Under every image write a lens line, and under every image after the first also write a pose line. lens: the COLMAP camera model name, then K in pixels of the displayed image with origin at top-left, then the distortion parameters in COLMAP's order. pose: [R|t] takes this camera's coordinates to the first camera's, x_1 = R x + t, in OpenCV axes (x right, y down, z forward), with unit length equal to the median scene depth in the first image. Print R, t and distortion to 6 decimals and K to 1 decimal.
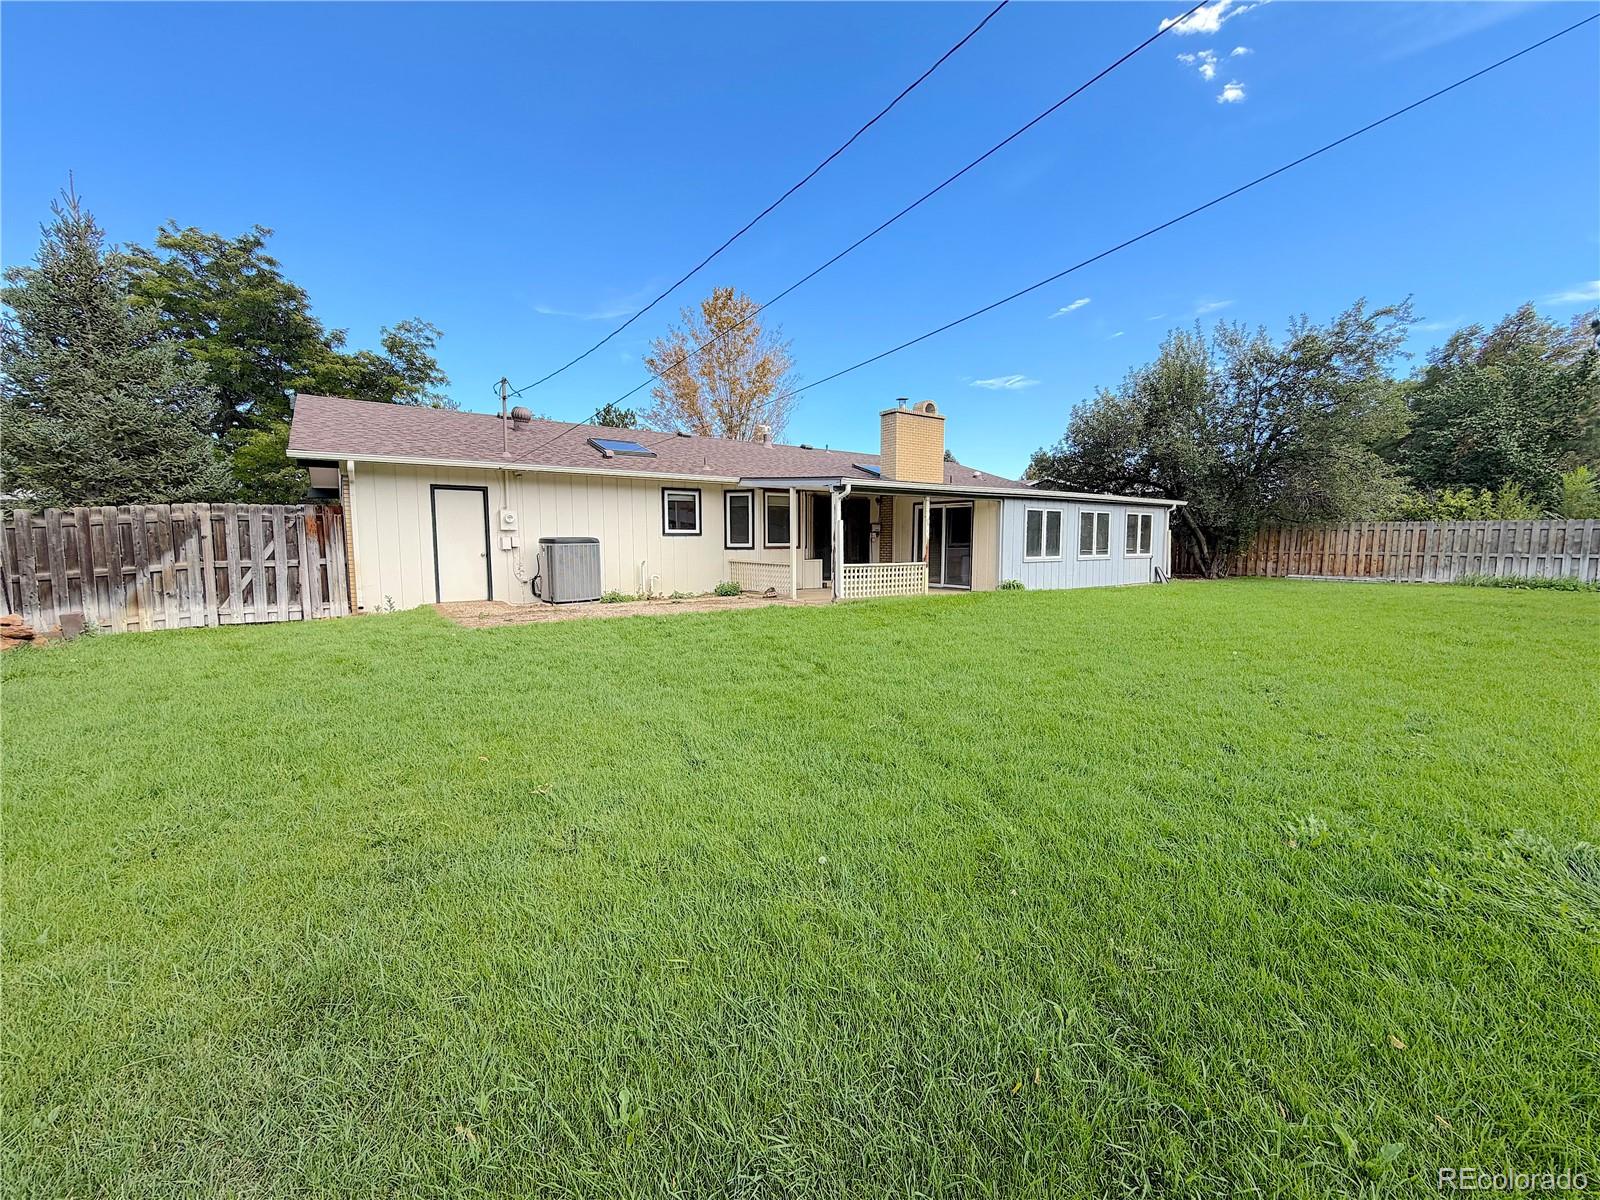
lens RADIAL K [[639.4, 0, 797.3], [0, 639.4, 599.5], [0, 0, 1]] dist [-0.001198, 0.000455]
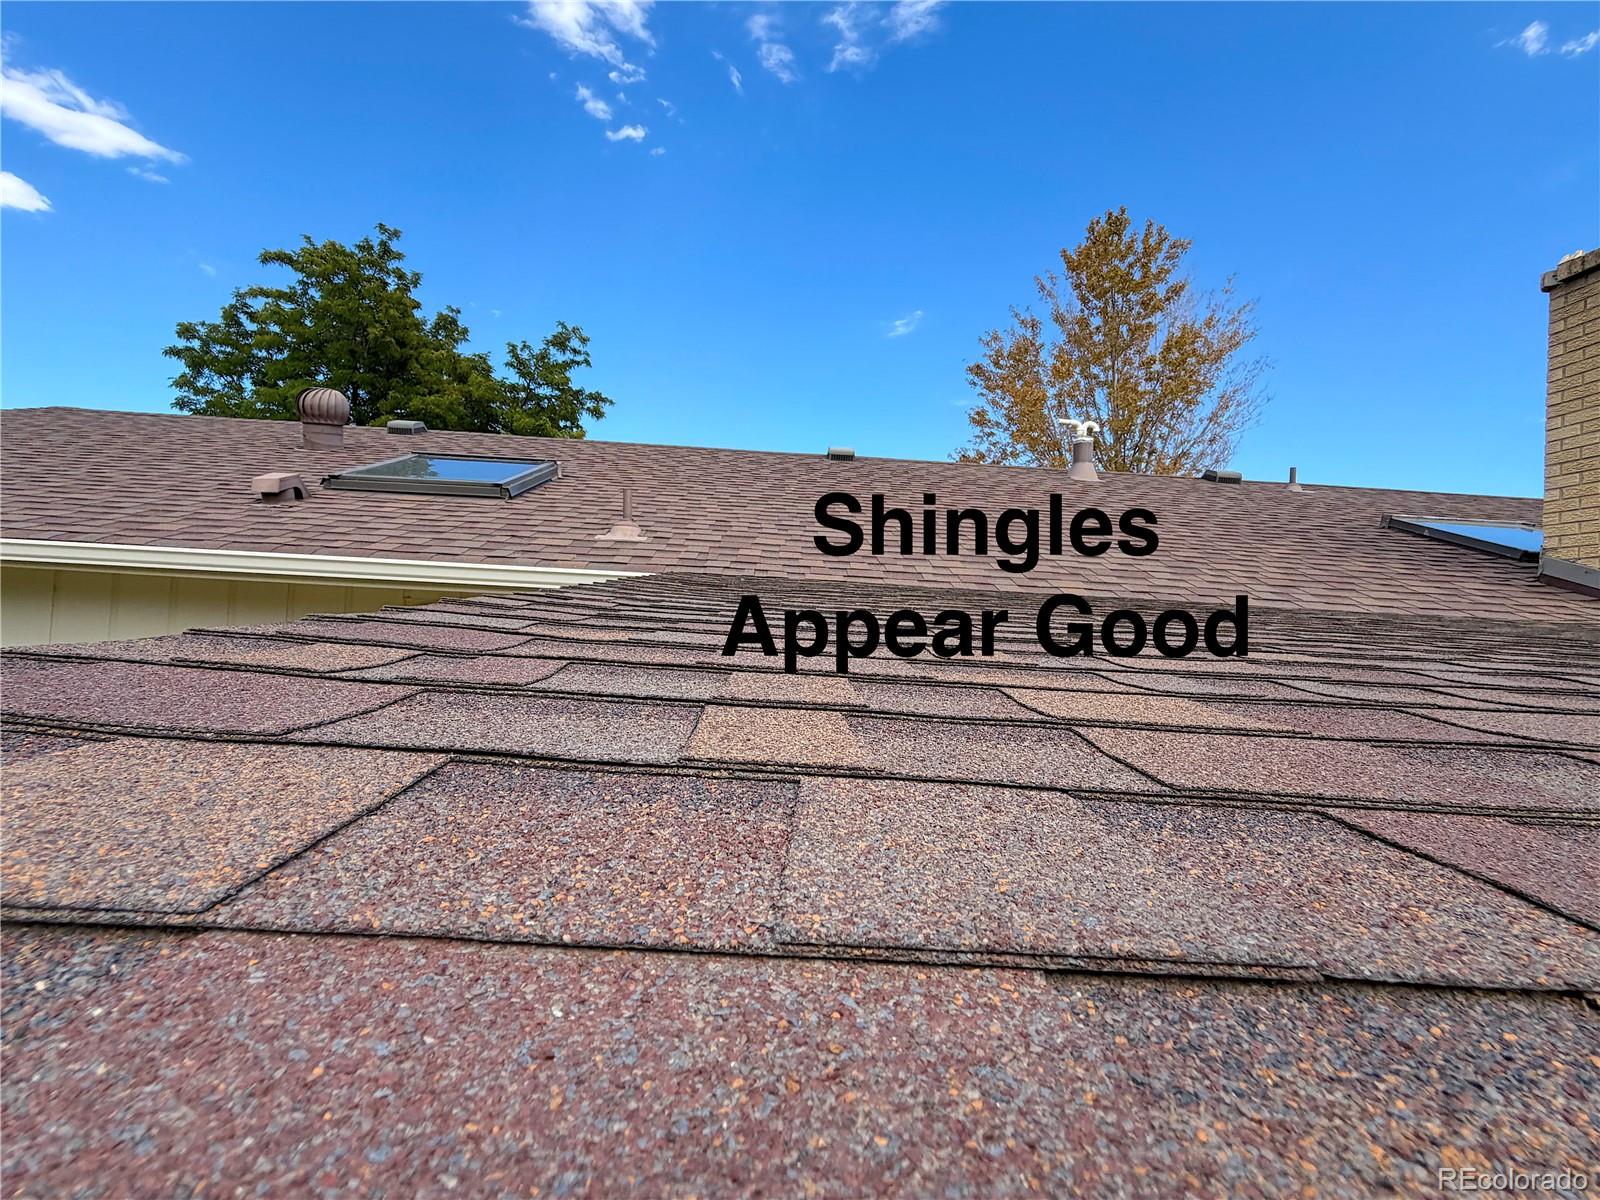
lens RADIAL K [[742.1, 0, 800.0], [0, 742.1, 600.0], [0, 0, 1]] dist [-0.037228, -0.000031]
pose [[0.822684, 0.037621, -0.567252, 0.034892], [-0.110823, 0.989278, -0.095117, -0.074695], [0.557592, 0.141116, 0.818033, 0.376315]]
